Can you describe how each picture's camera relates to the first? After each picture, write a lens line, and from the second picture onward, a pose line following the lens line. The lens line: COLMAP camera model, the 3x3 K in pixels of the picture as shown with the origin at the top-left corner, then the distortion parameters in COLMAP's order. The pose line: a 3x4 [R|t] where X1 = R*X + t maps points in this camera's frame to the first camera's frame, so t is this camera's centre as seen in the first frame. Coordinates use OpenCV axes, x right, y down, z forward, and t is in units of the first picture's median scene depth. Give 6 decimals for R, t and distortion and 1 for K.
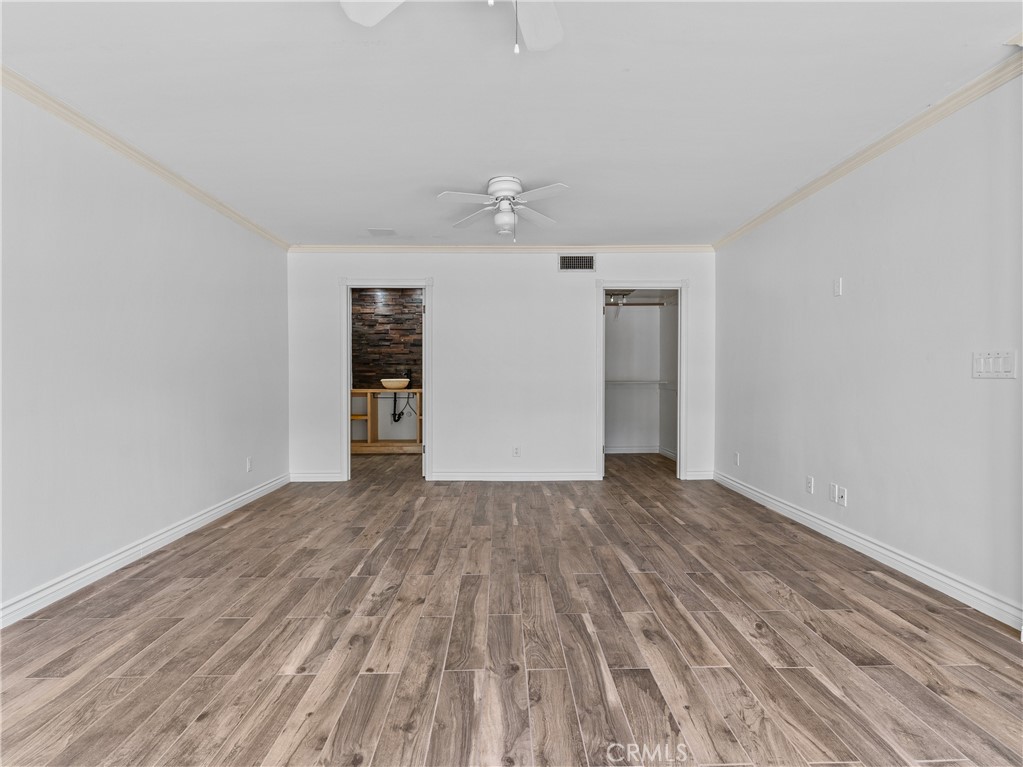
lens RADIAL K [[564.2, 0, 513.4], [0, 564.2, 380.6], [0, 0, 1]] dist [-0.006319, 0.001786]
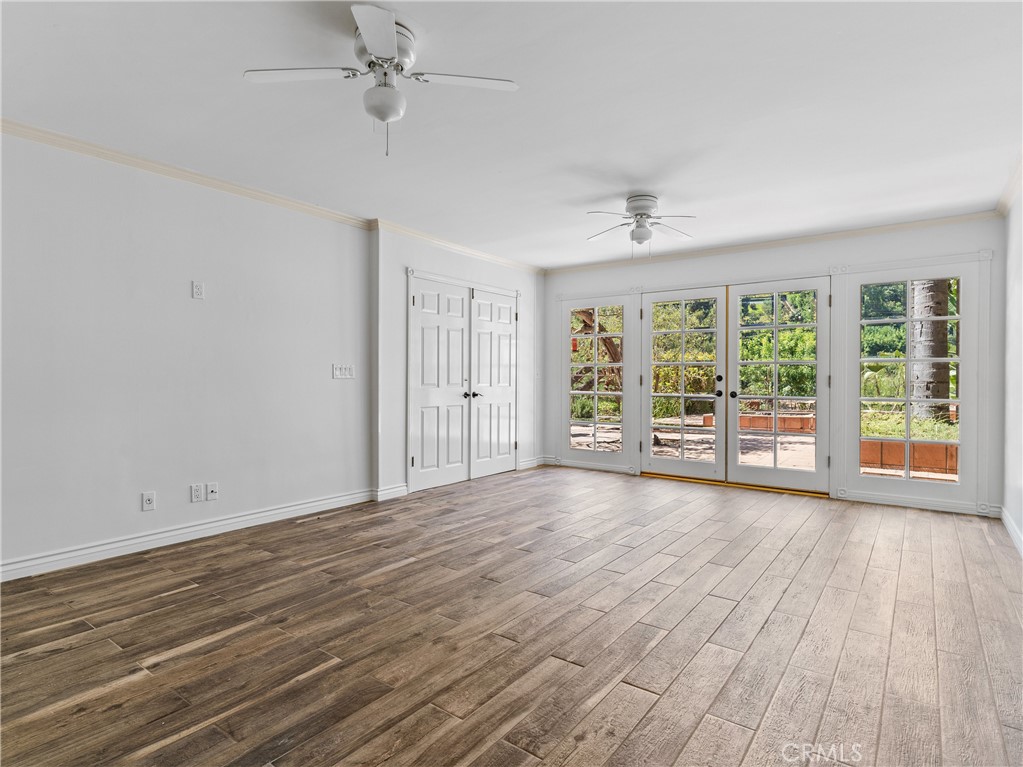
lens RADIAL K [[564.2, 0, 512.9], [0, 564.2, 381.8], [0, 0, 1]] dist [-0.006319, 0.001786]
pose [[-0.796700, -0.003562, 0.604364, -0.511300], [0.005057, 0.999908, 0.012560, -0.009948], [-0.604354, 0.013063, -0.796609, 1.524404]]
